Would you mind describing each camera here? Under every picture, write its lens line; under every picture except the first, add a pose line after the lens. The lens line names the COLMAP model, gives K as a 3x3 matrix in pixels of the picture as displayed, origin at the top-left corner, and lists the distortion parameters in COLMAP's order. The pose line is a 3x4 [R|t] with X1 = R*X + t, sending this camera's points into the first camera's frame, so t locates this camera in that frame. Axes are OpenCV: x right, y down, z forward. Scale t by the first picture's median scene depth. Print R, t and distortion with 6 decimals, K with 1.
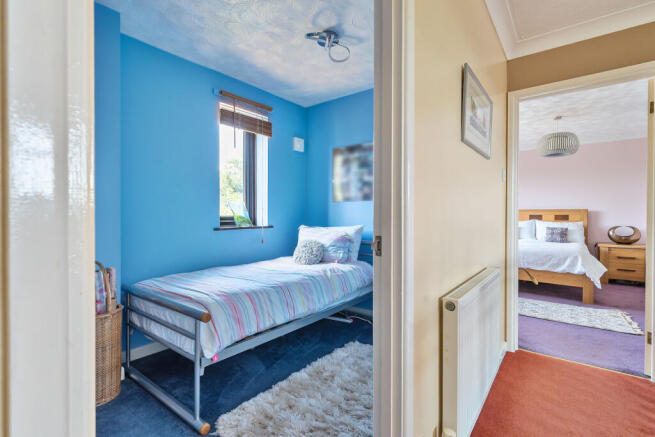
lens RADIAL K [[308.2, 0, 327.2], [0, 308.2, 217.6], [0, 0, 1]] dist [0.000158, 0.000016]
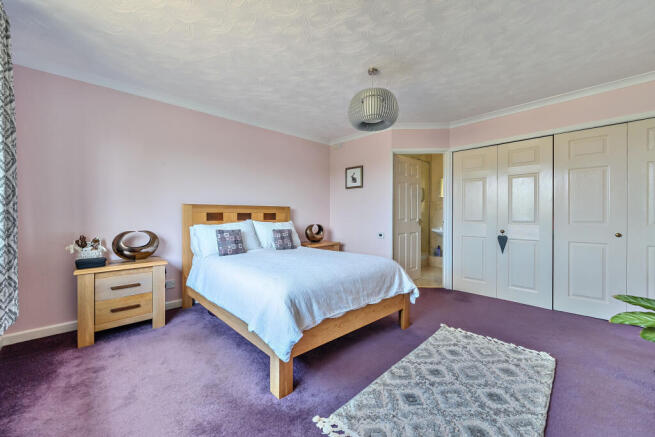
lens RADIAL K [[256.9, 0, 326.9], [0, 256.9, 218.9], [0, 0, 1]] dist [-0.000877, -0.000056]
pose [[0.142454, -0.014287, 0.989698, 0.143881], [0.011924, 0.999848, 0.012717, -0.000055], [-0.989730, 0.009990, 0.142603, 0.802875]]
